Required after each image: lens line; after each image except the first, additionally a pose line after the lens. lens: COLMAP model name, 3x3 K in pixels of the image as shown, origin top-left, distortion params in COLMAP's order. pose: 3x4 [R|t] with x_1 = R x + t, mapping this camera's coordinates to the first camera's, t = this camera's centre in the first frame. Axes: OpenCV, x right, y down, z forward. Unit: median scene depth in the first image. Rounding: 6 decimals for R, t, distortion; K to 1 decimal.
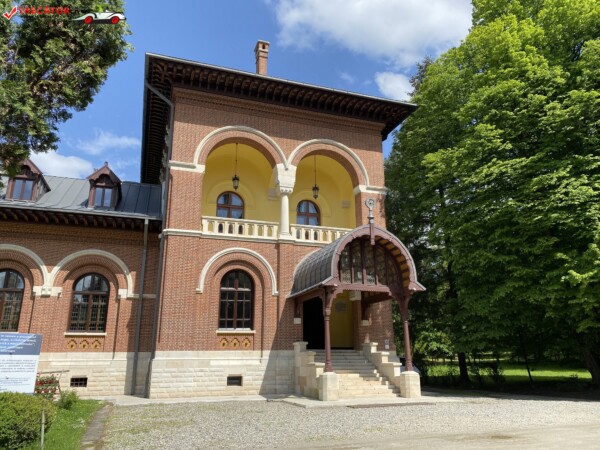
lens RADIAL K [[451.6, 0, 303.9], [0, 451.6, 222.5], [0, 0, 1]] dist [0.061145, -0.044956]
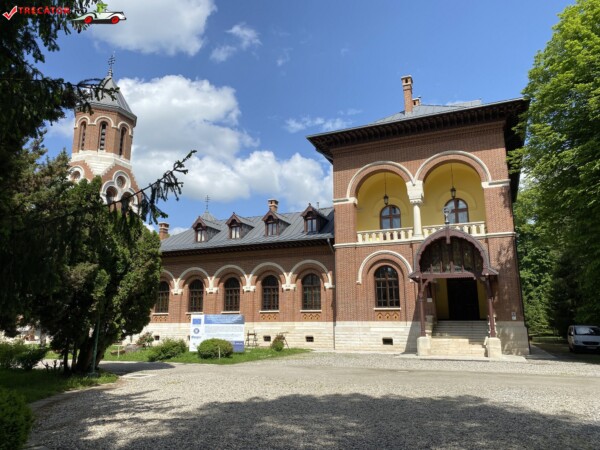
lens RADIAL K [[451.6, 0, 296.3], [0, 451.6, 225.4], [0, 0, 1]] dist [0.061145, -0.044956]
pose [[0.739282, -0.138452, -0.659009, 0.604265], [0.183540, 0.983012, -0.000625, -0.070527], [0.647901, -0.120492, 0.752134, -0.236266]]
